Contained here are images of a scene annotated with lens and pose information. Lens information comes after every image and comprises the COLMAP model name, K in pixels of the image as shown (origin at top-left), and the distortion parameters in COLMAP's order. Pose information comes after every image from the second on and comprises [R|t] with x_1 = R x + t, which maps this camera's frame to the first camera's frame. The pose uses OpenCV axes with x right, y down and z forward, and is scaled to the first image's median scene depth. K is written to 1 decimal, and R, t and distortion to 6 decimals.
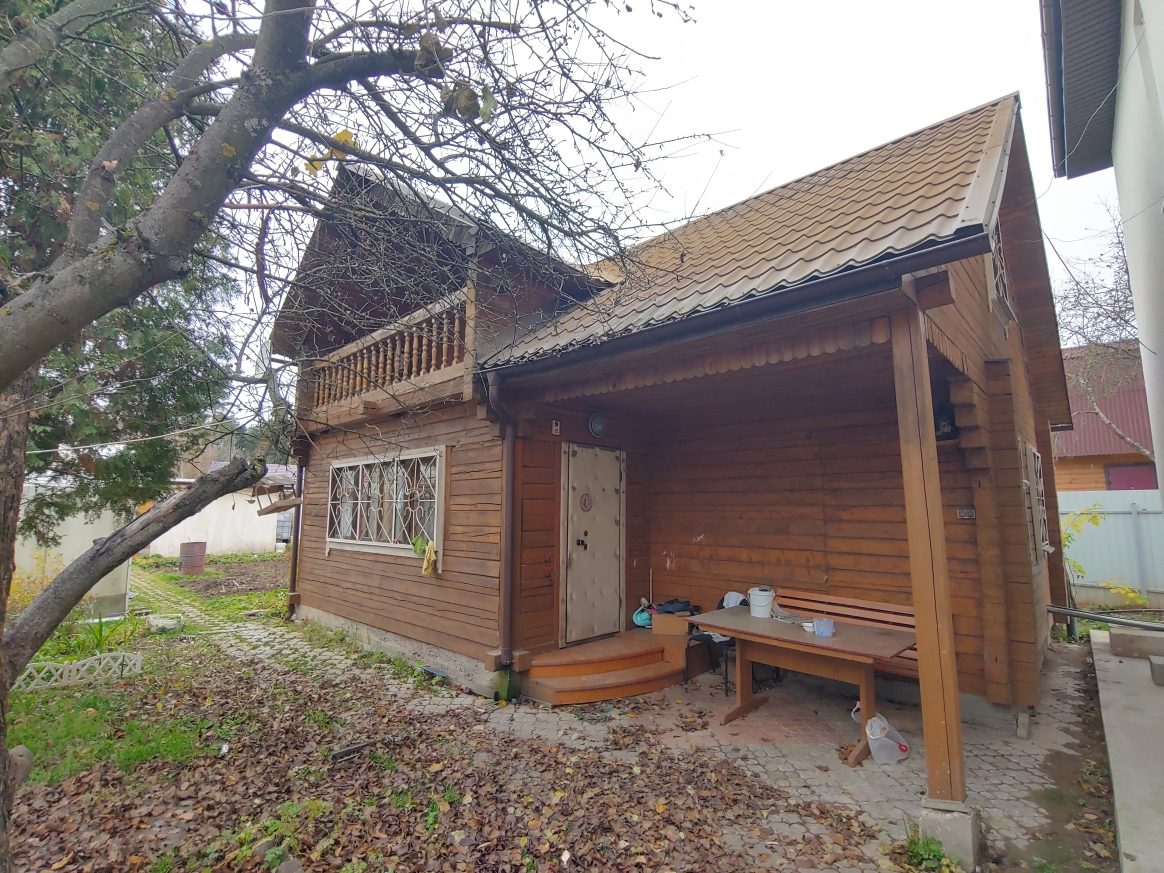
lens RADIAL K [[553.2, 0, 583.4], [0, 553.2, 436.5], [0, 0, 1]] dist [-0.004916, -0.000304]
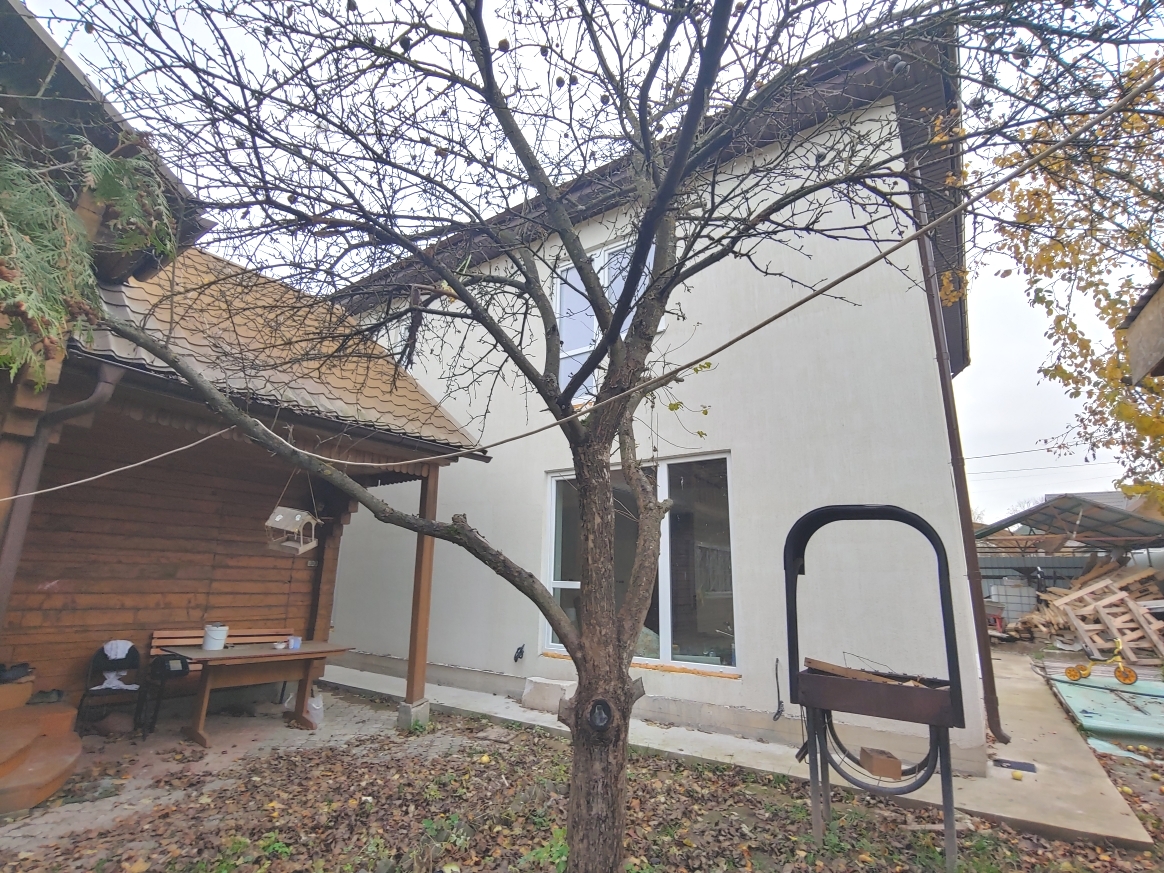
lens RADIAL K [[553.2, 0, 584.8], [0, 553.2, 438.6], [0, 0, 1]] dist [-0.004916, -0.000304]
pose [[-0.120105, 0.233673, 0.964869, -1.037642], [-0.157728, 0.955068, -0.250933, 0.072718], [-0.980151, -0.182325, -0.077852, 0.426163]]
